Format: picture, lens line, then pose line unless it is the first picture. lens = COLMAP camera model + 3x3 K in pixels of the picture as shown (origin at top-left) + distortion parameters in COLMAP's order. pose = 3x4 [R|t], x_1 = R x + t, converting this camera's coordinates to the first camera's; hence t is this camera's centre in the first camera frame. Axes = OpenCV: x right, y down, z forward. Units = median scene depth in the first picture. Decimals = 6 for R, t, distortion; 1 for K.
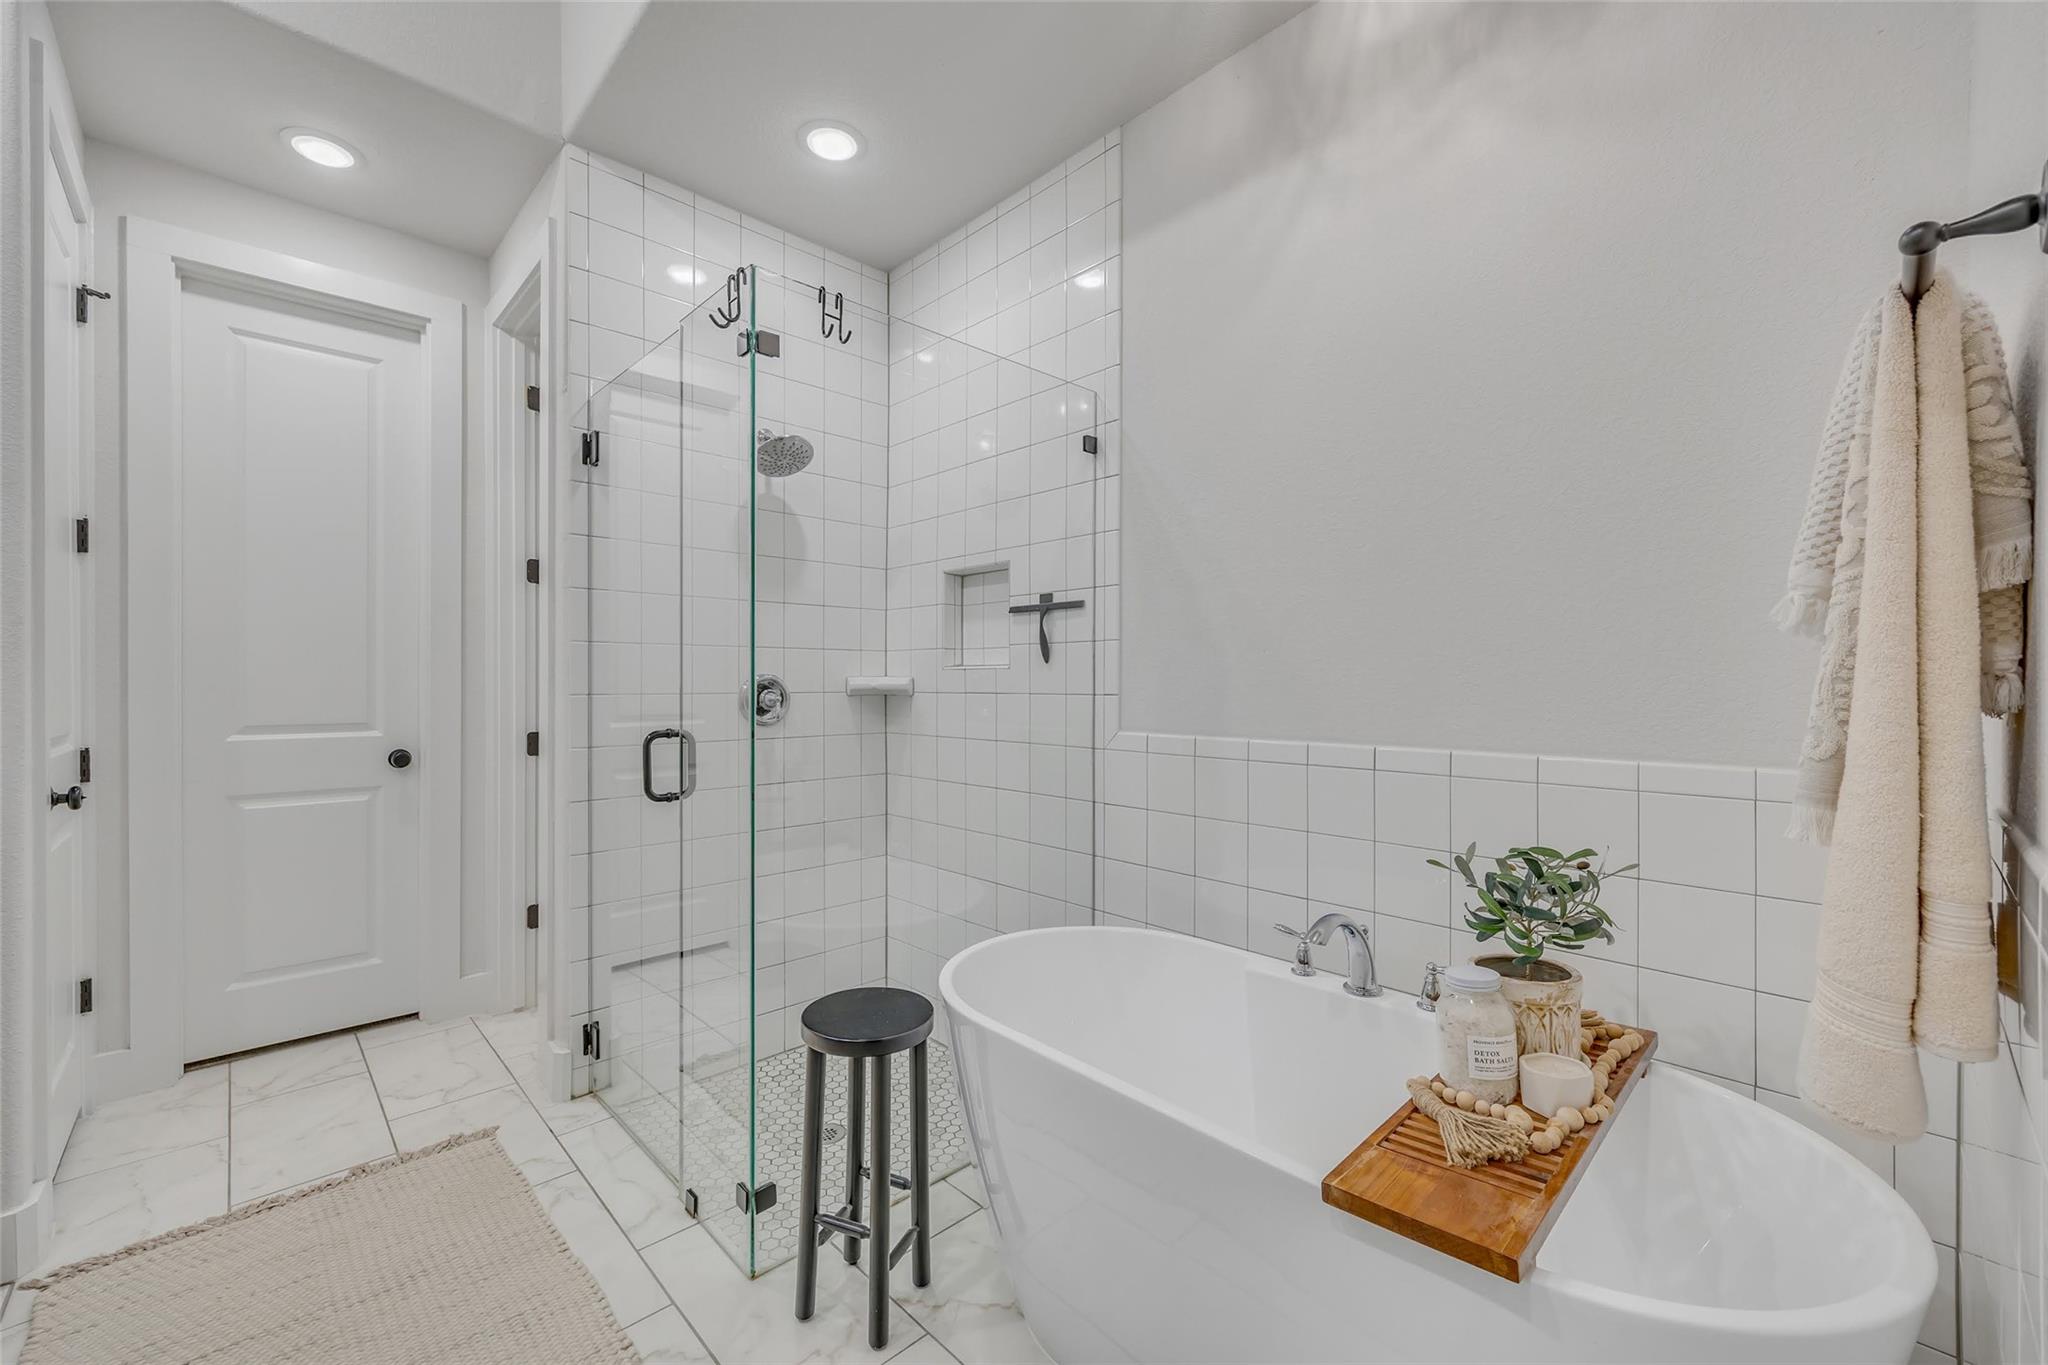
lens RADIAL K [[825.1, 0, 1033.8], [0, 825.1, 691.6], [0, 0, 1]] dist [-0.002274, 0.000514]
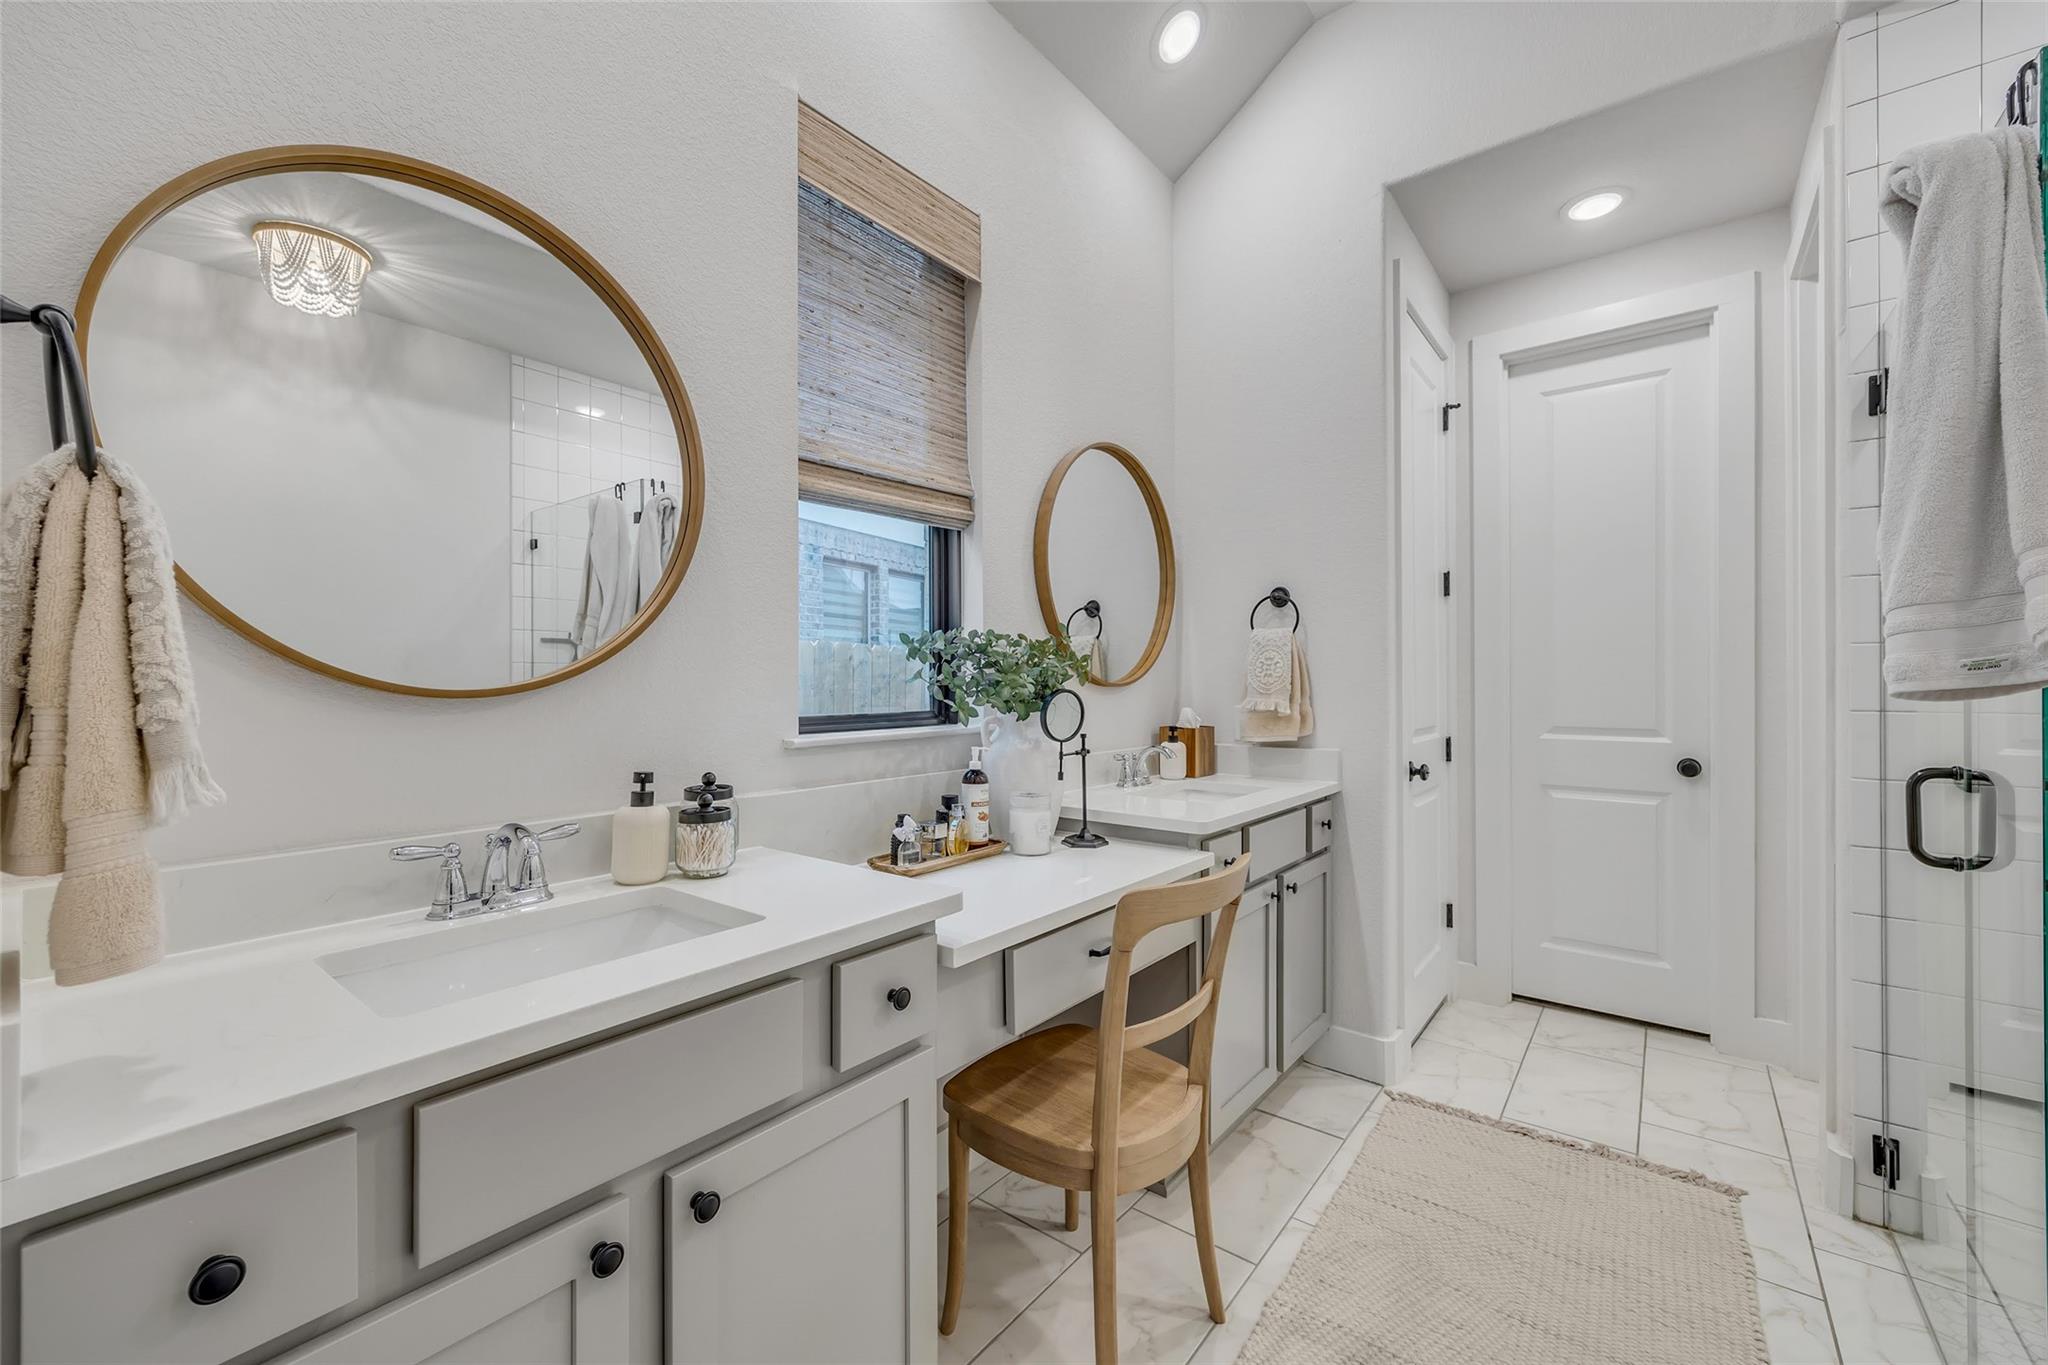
lens RADIAL K [[825.1, 0, 997.5], [0, 825.1, 689.2], [0, 0, 1]] dist [-0.002274, 0.000514]
pose [[0.105415, 0.009906, -0.994379, 0.145172], [-0.008615, 0.999922, 0.009048, -0.016953], [0.994391, 0.007613, 0.105492, 0.098140]]
